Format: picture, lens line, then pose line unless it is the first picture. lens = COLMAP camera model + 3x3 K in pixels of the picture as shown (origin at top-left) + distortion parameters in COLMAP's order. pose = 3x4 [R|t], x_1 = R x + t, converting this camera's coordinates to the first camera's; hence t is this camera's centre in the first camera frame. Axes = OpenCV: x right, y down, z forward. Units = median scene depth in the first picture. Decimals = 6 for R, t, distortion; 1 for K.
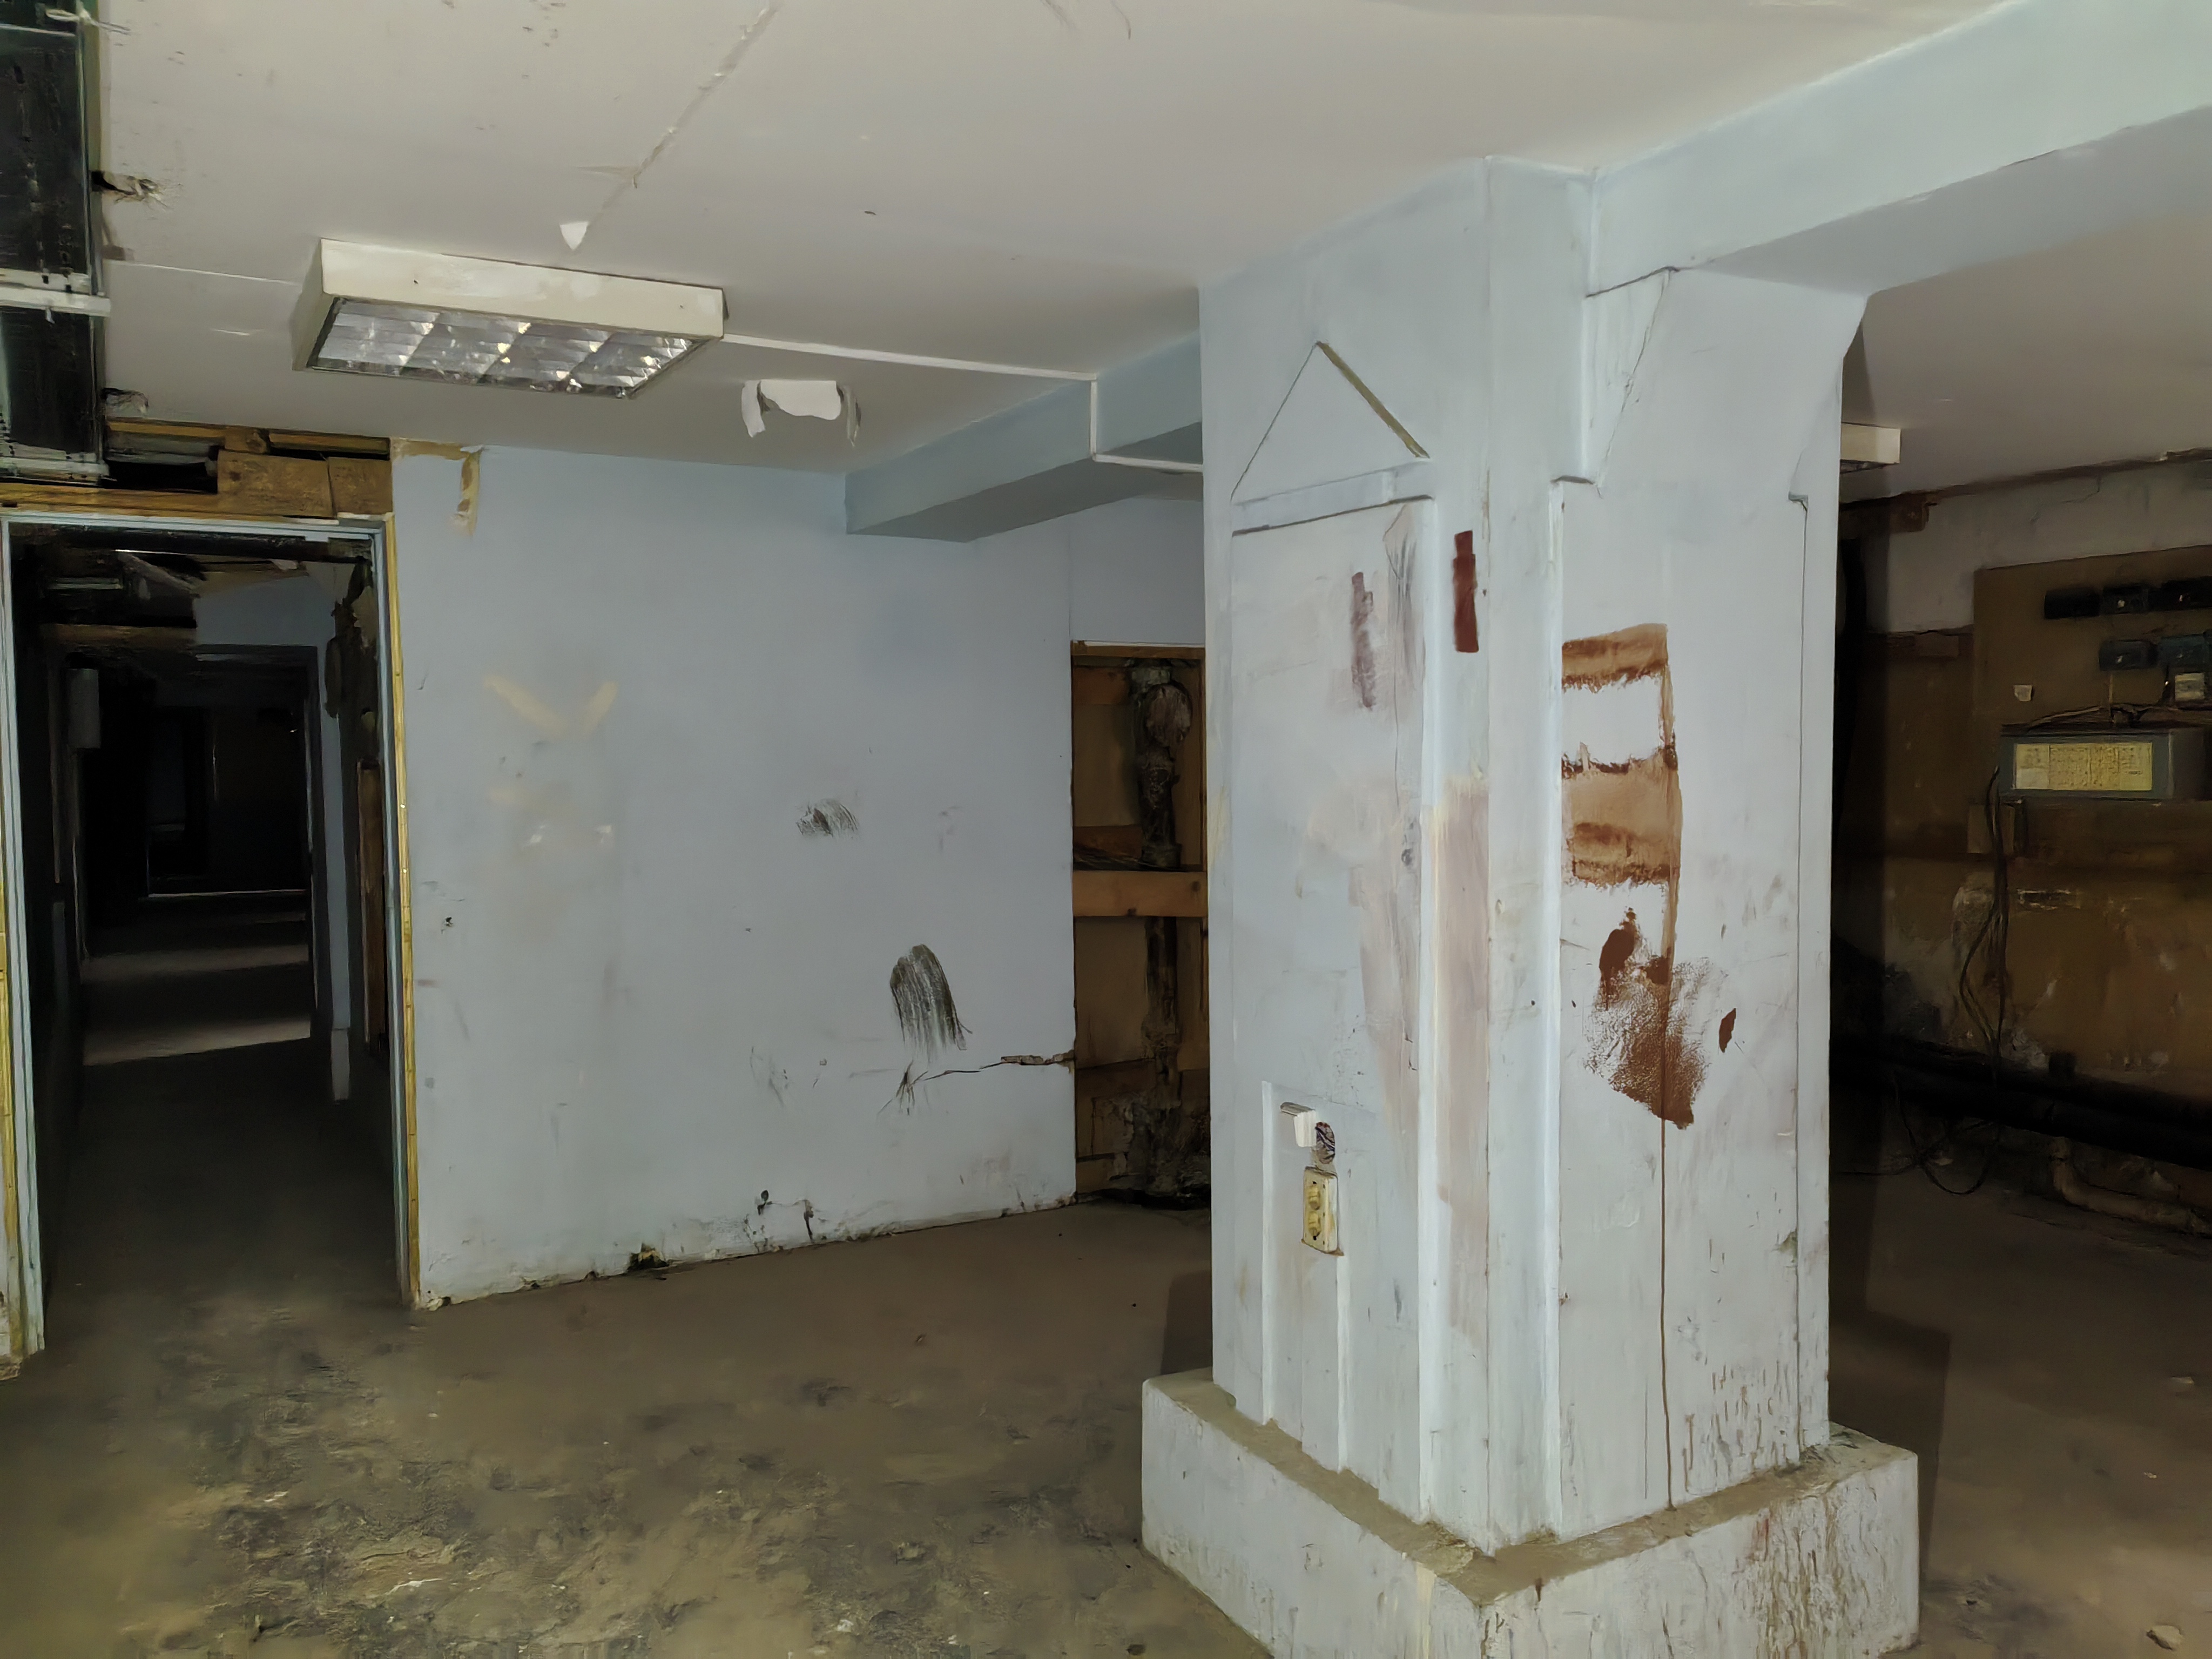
lens RADIAL K [[1720.4, 0, 1106.0], [0, 1720.4, 829.5], [0, 0, 1]] dist [0.008037, 0.069688]
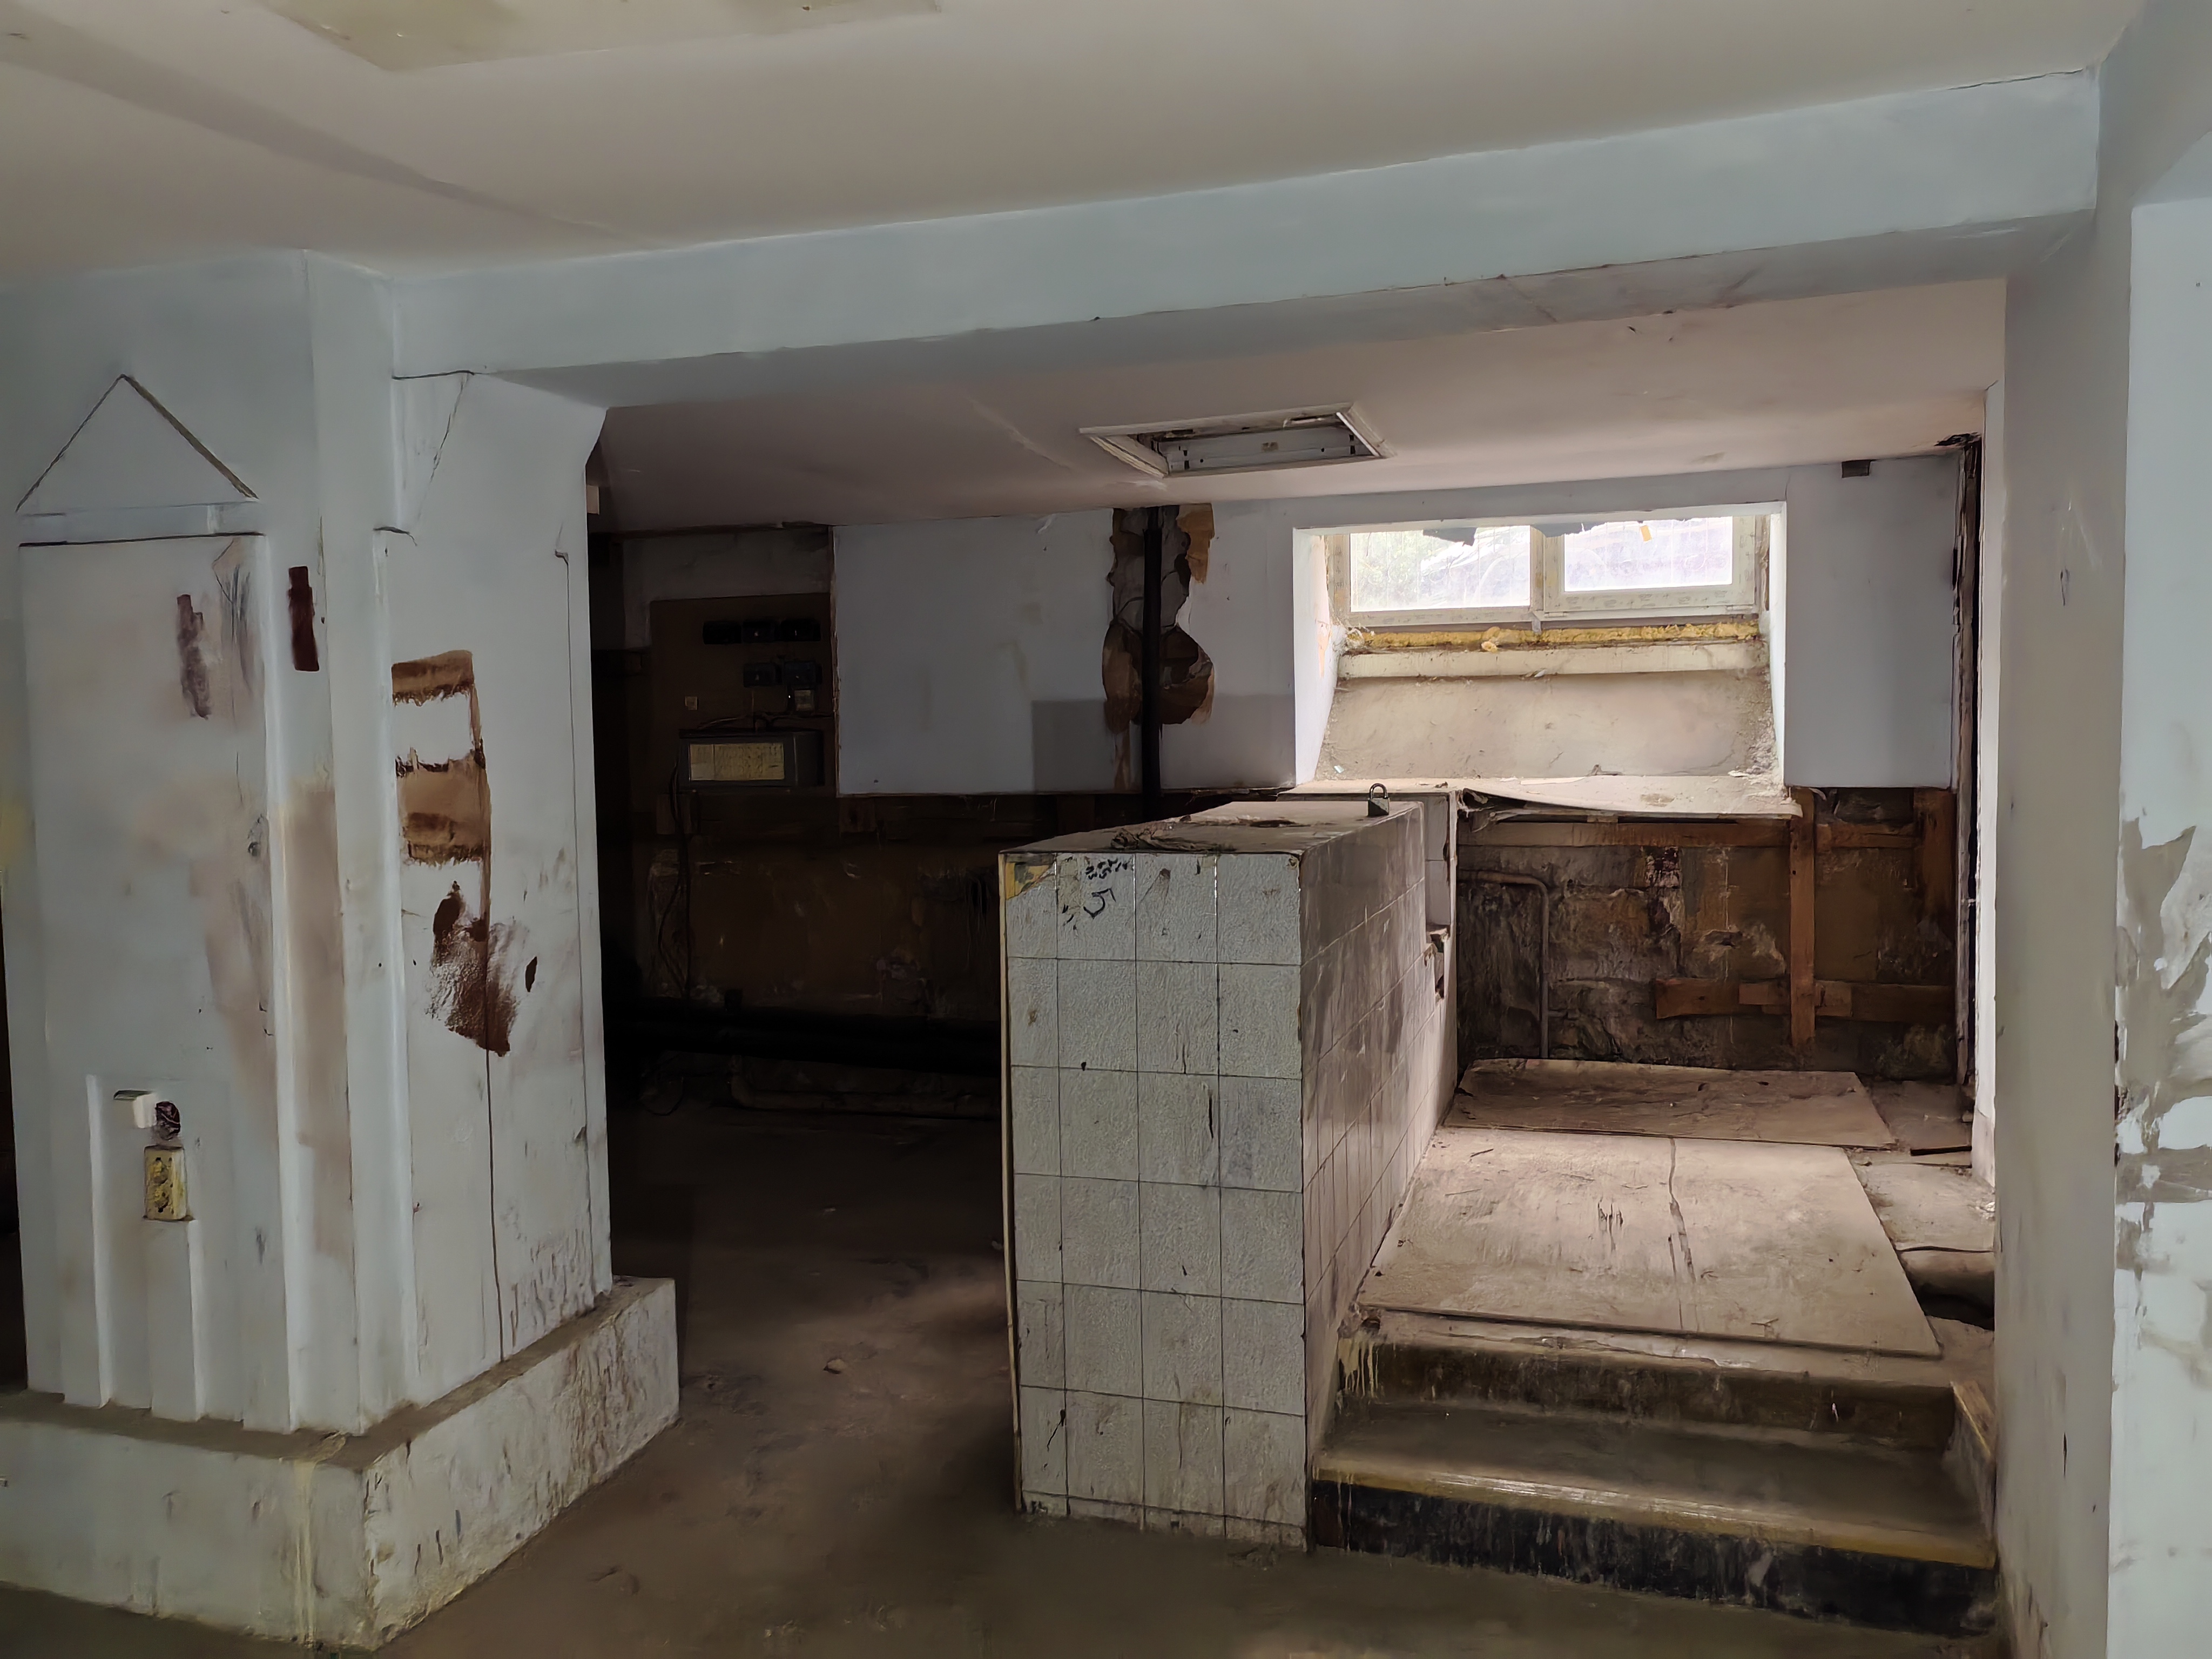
lens RADIAL K [[1706.8, 0, 1106.0], [0, 1706.8, 829.5], [0, 0, 1]] dist [0.006477, -0.067027]
pose [[0.737923, -0.042061, 0.673573, -0.165030], [0.041862, 0.998987, 0.016519, 0.007764], [-0.673585, 0.016007, 0.738936, -0.205699]]
